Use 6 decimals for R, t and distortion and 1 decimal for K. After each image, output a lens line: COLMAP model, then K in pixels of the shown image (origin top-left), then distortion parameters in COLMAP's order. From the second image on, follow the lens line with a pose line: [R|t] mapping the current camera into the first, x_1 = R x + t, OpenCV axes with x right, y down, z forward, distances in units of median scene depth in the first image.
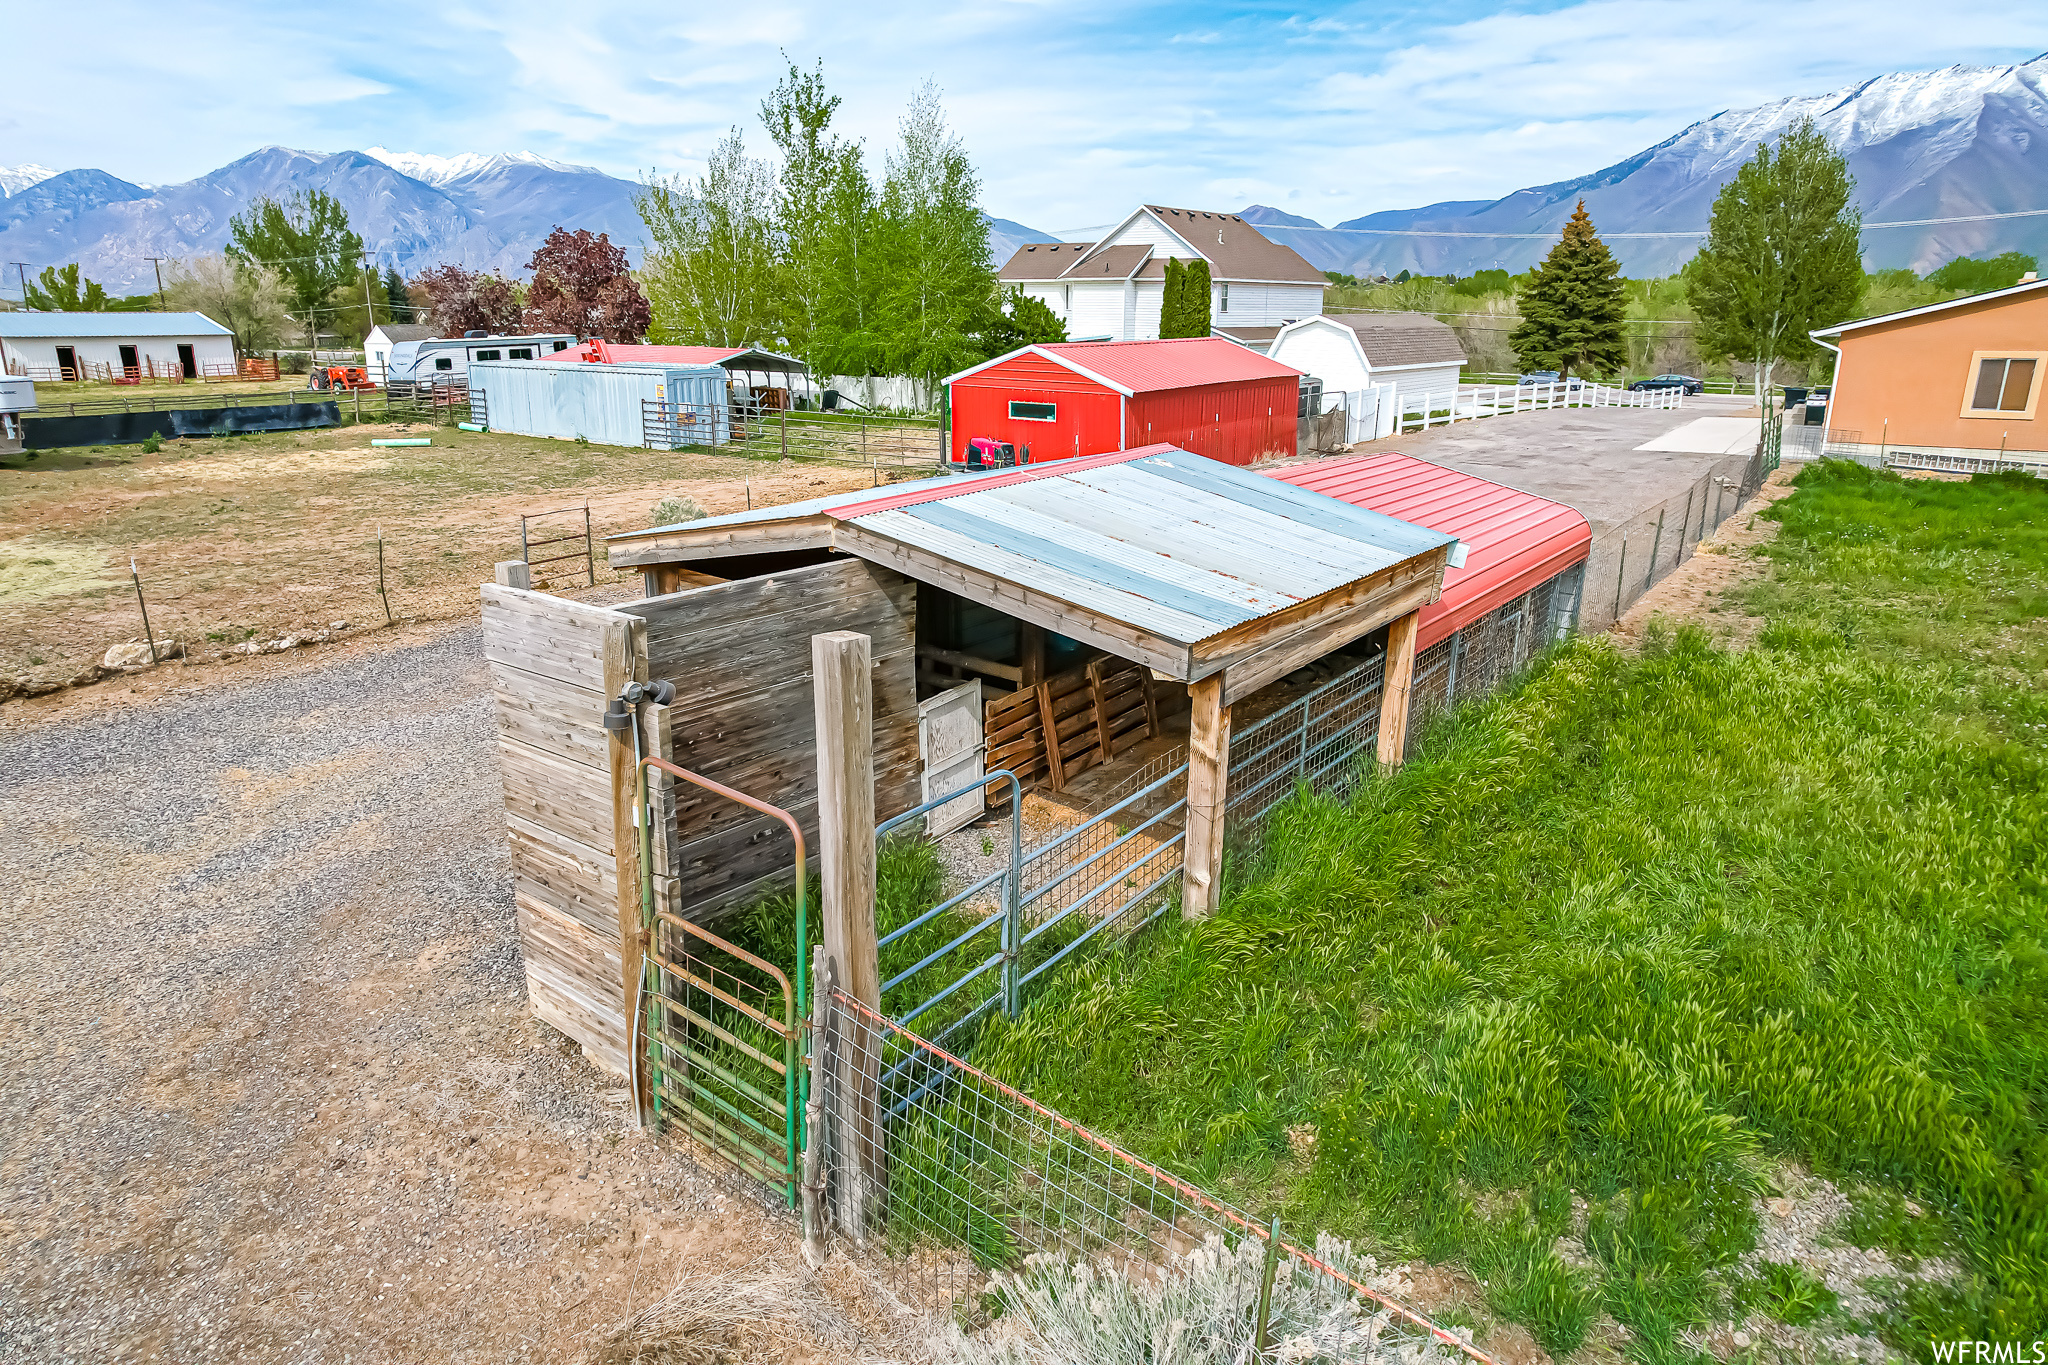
lens RADIAL K [[1315.0, 0, 1022.3], [0, 1315.0, 672.9], [0, 0, 1]] dist [-0.076501, 0.068894]
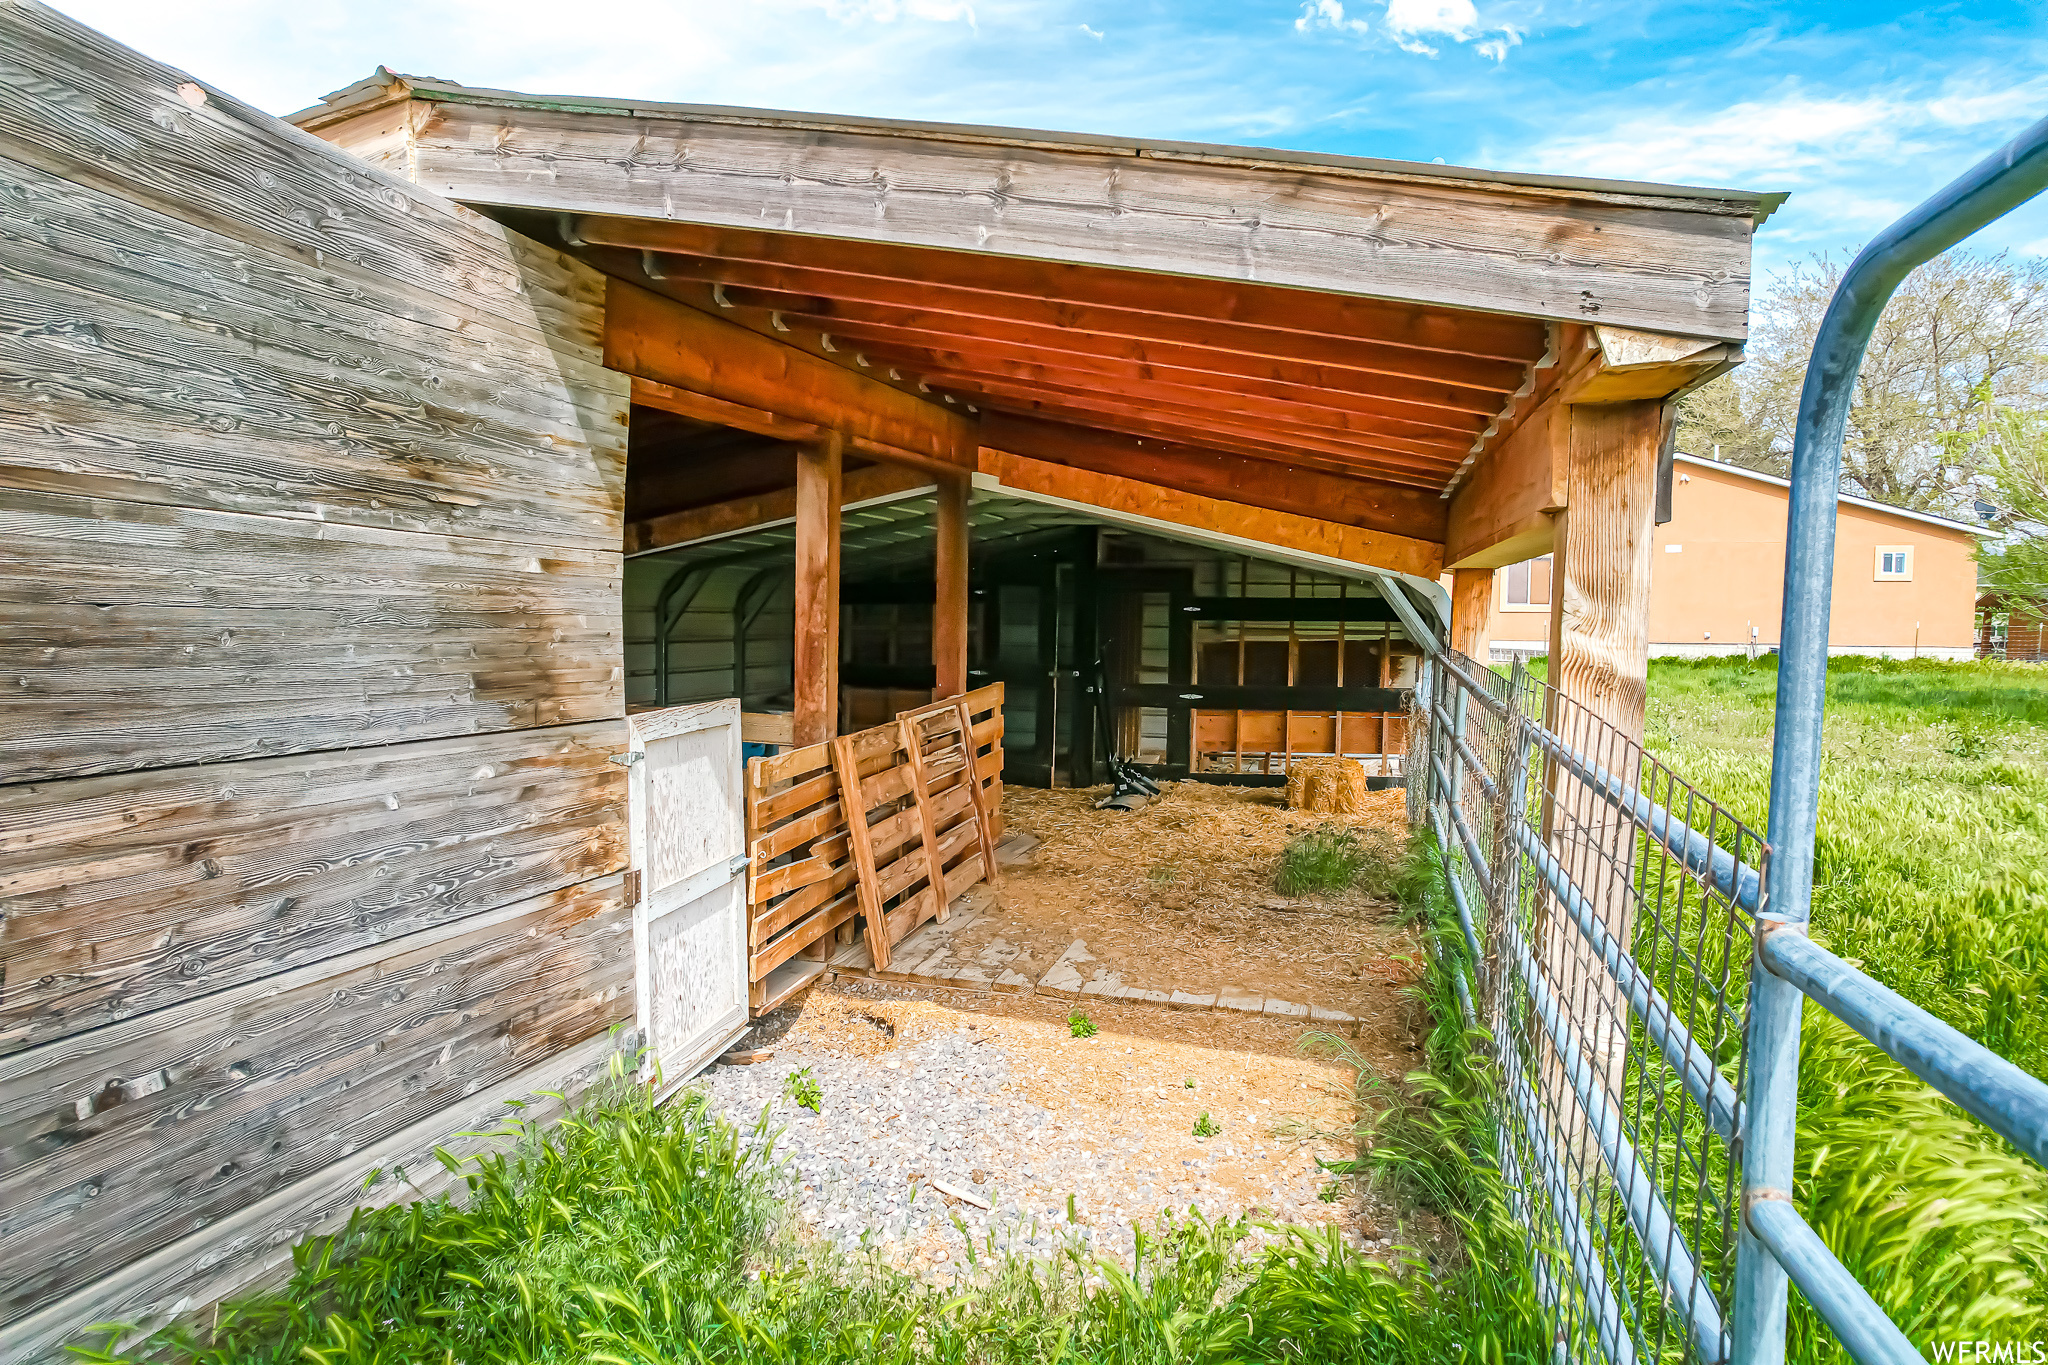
lens RADIAL K [[1315.0, 0, 1023.5], [0, 1315.0, 682.1], [0, 0, 1]] dist [-0.076501, 0.068894]
pose [[0.923718, -0.012483, 0.382869, -0.106699], [0.096305, 0.974936, -0.200562, 0.091029], [-0.370769, 0.222135, 0.901769, 0.562942]]
